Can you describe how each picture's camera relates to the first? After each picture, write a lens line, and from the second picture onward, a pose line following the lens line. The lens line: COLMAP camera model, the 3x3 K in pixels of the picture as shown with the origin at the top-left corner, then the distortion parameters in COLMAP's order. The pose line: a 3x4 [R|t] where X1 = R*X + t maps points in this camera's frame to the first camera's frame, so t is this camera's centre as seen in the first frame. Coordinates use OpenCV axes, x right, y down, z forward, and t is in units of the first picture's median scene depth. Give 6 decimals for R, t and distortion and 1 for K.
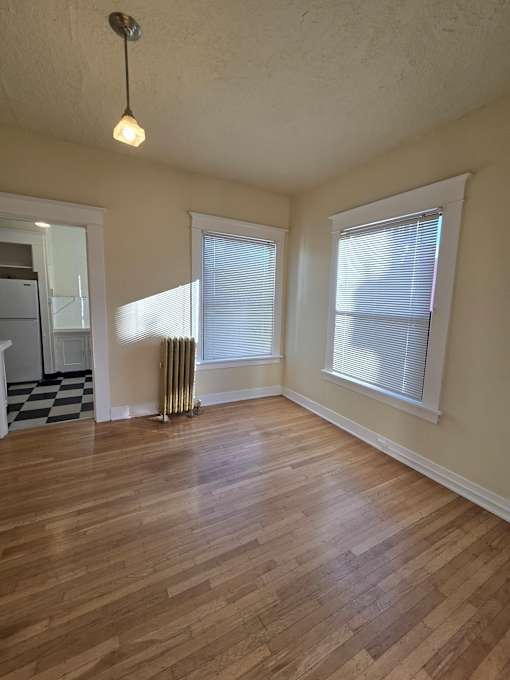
lens RADIAL K [[281.0, 0, 254.0], [0, 281.0, 334.9], [0, 0, 1]] dist [0.002020, -0.000873]
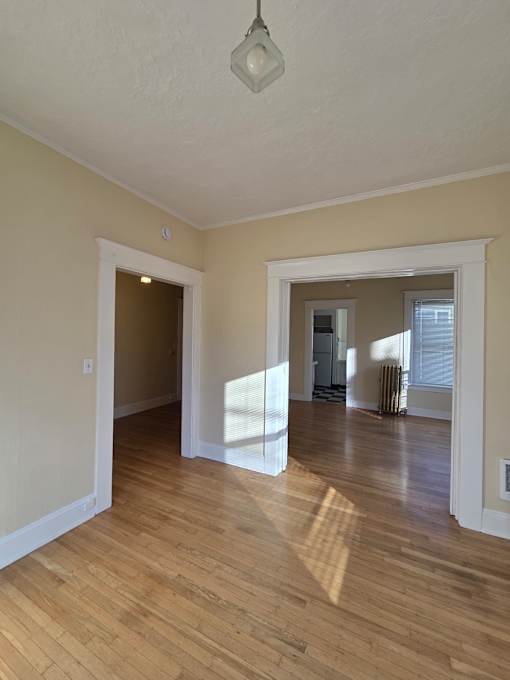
lens RADIAL K [[283.0, 0, 255.0], [0, 283.0, 340.0], [0, 0, 1]] dist [0.007218, -0.000341]
pose [[0.556280, -0.009974, -0.830935, 0.688264], [-0.111299, 0.990025, -0.086394, 0.099597], [0.823508, 0.140541, 0.549621, -0.623058]]
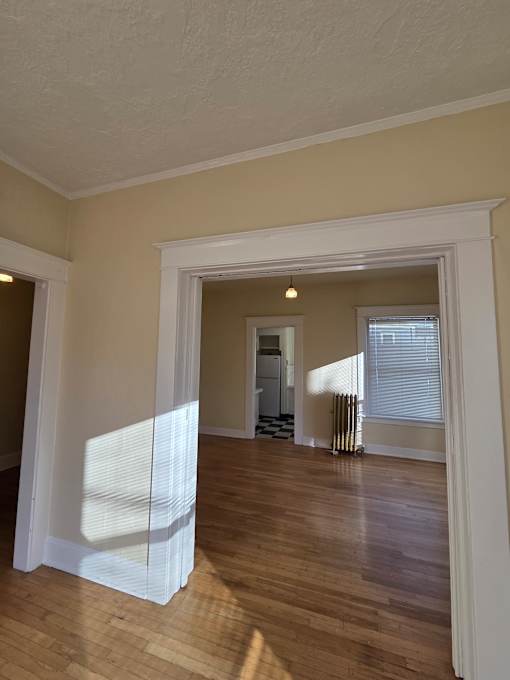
lens RADIAL K [[280.4, 0, 254.9], [0, 280.4, 335.9], [0, 0, 1]] dist [0.001153, -0.000677]
pose [[0.676644, -0.079898, -0.731962, 0.485969], [-0.094610, 0.976420, -0.194043, 0.043254], [0.730207, 0.200549, 0.653130, -0.313731]]
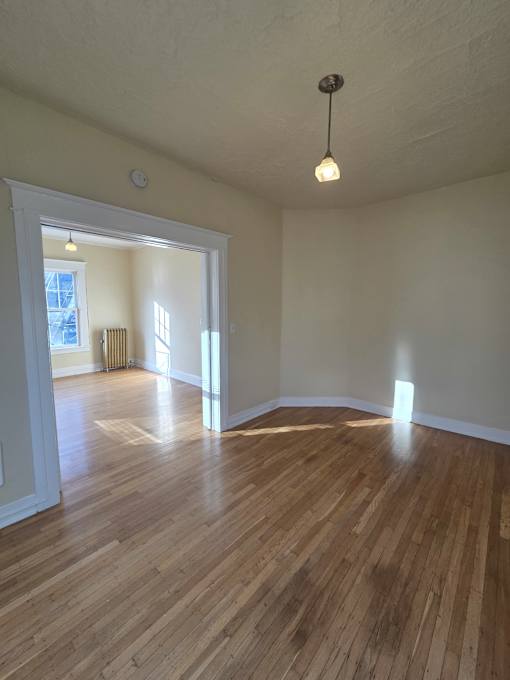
lens RADIAL K [[281.0, 0, 254.0], [0, 281.0, 334.9], [0, 0, 1]] dist [0.002020, -0.000873]
pose [[-0.941812, 0.001731, -0.336136, 0.113824], [-0.074790, 0.973842, 0.214567, -0.141471], [0.327715, 0.227221, -0.917046, 1.029178]]
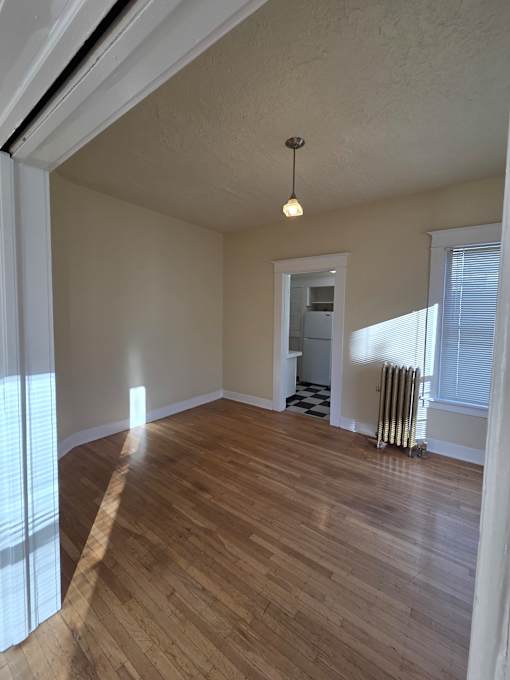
lens RADIAL K [[281.0, 0, 254.0], [0, 281.0, 334.9], [0, 0, 1]] dist [0.002020, -0.000873]
pose [[0.414811, 0.037397, -0.909139, 0.394695], [-0.130720, 0.991240, -0.018869, -0.009598], [0.900469, 0.126669, 0.416066, 0.140995]]
